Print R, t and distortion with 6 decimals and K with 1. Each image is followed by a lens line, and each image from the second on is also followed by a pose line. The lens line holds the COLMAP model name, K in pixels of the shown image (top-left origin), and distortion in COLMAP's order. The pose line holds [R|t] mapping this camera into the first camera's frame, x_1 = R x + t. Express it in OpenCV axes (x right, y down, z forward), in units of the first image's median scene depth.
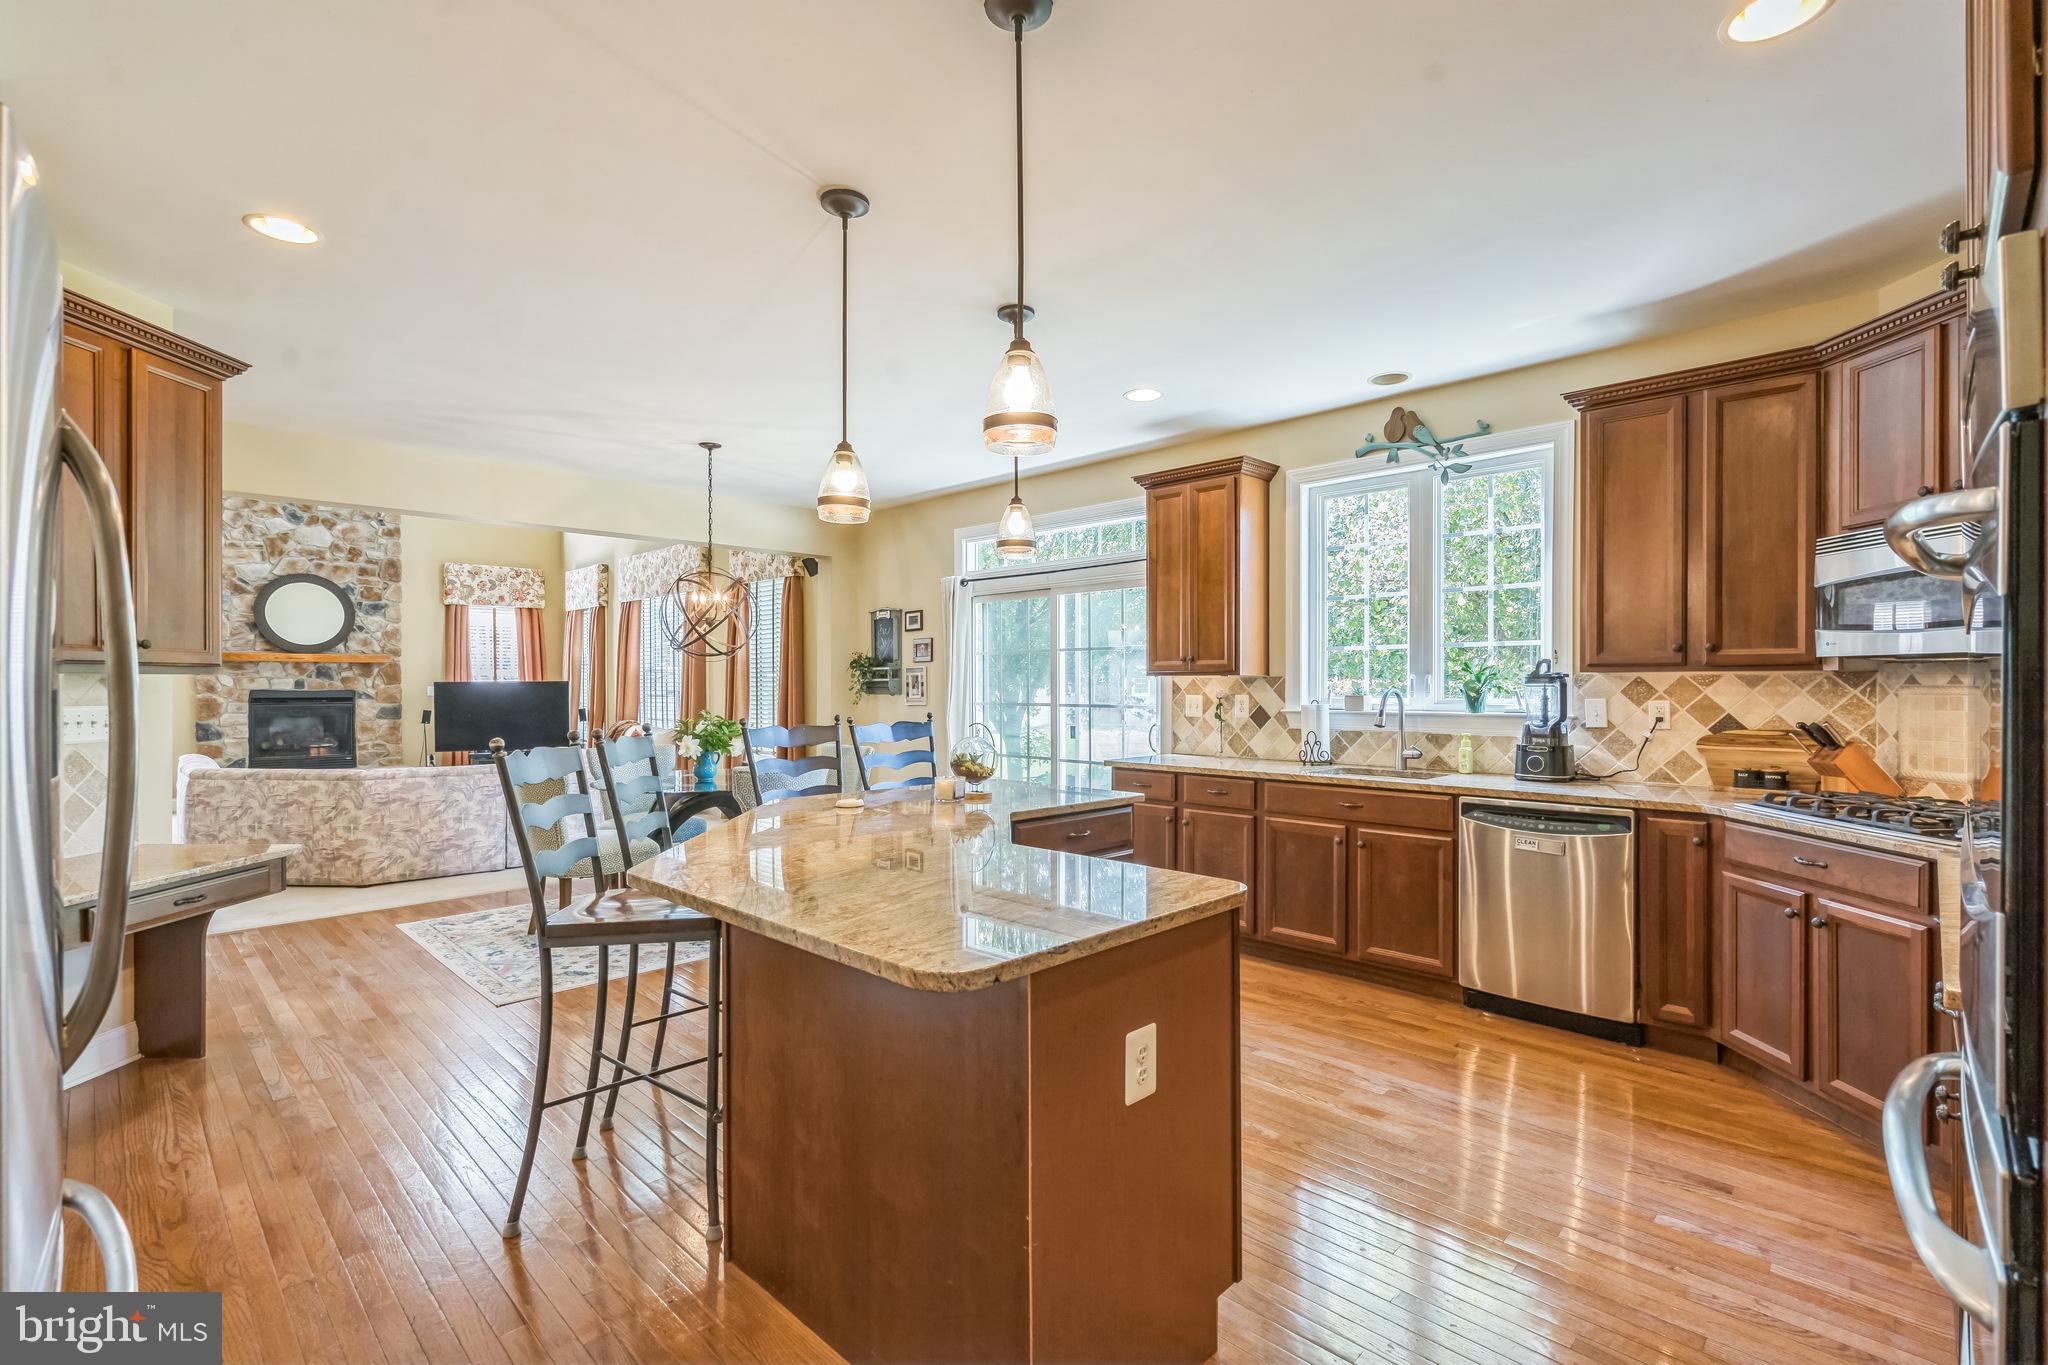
lens RADIAL K [[927.2, 0, 1044.6], [0, 927.2, 682.4], [0, 0, 1]] dist [0.001071, -0.001387]
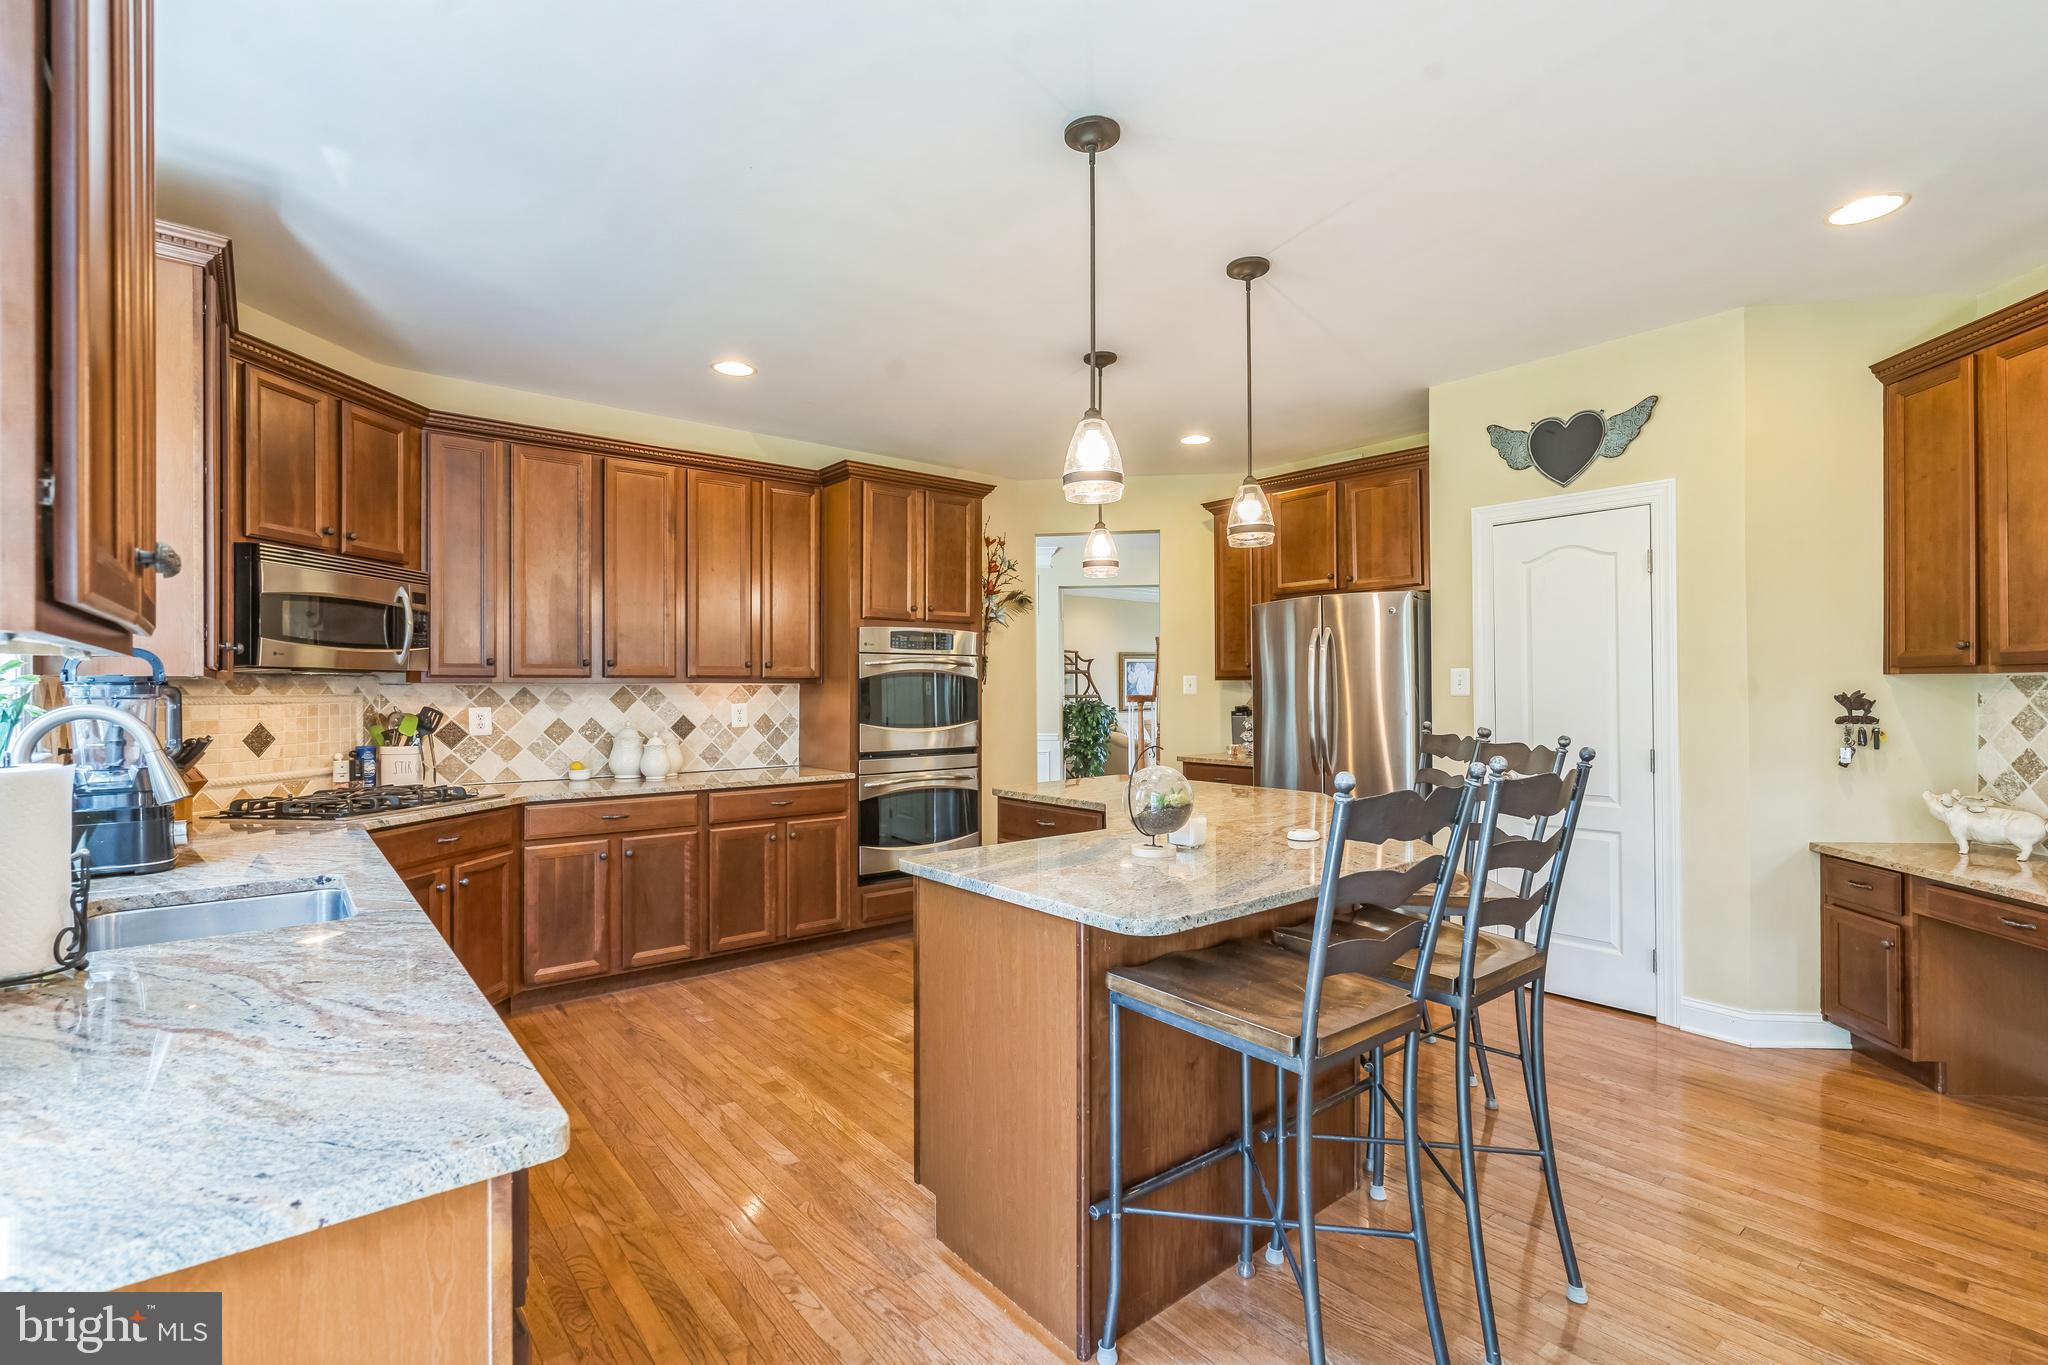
lens RADIAL K [[927.2, 0, 1005.0], [0, 927.2, 675.3], [0, 0, 1]] dist [0.001071, -0.001387]
pose [[-0.990760, 0.008807, 0.135340, -0.026184], [0.006514, 0.999828, -0.017376, 0.001842], [-0.135470, -0.016334, -0.990647, 0.826790]]
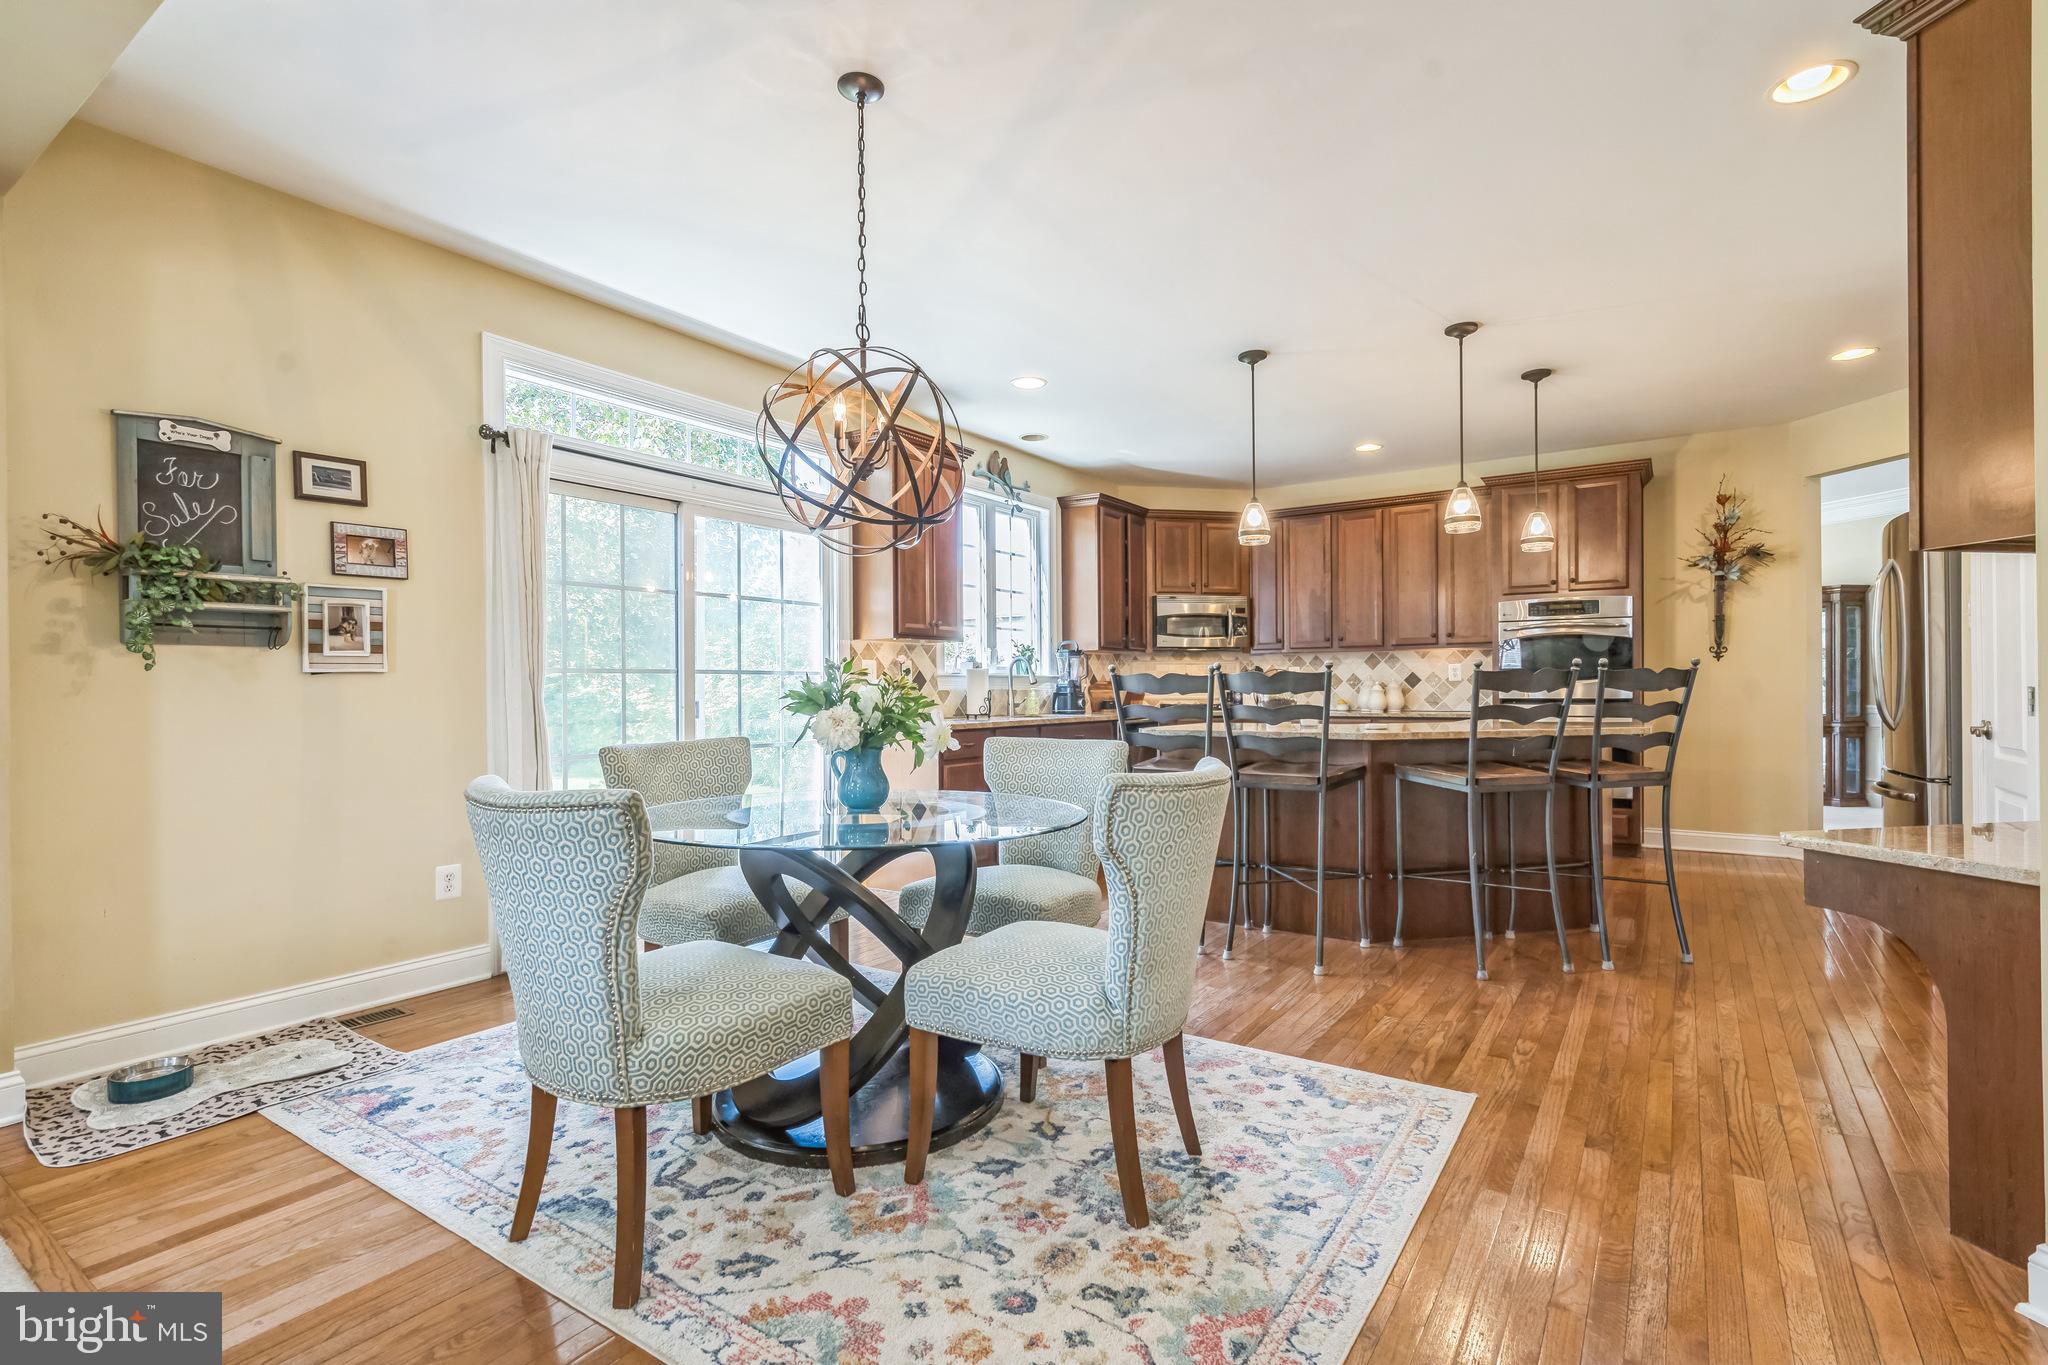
lens RADIAL K [[927.2, 0, 1027.8], [0, 927.2, 692.1], [0, 0, 1]] dist [0.001071, -0.001387]
pose [[-0.154036, -0.003488, 0.988059, -0.630282], [0.004057, 0.999983, 0.004163, 0.033727], [-0.988057, 0.004650, -0.154019, 0.752248]]
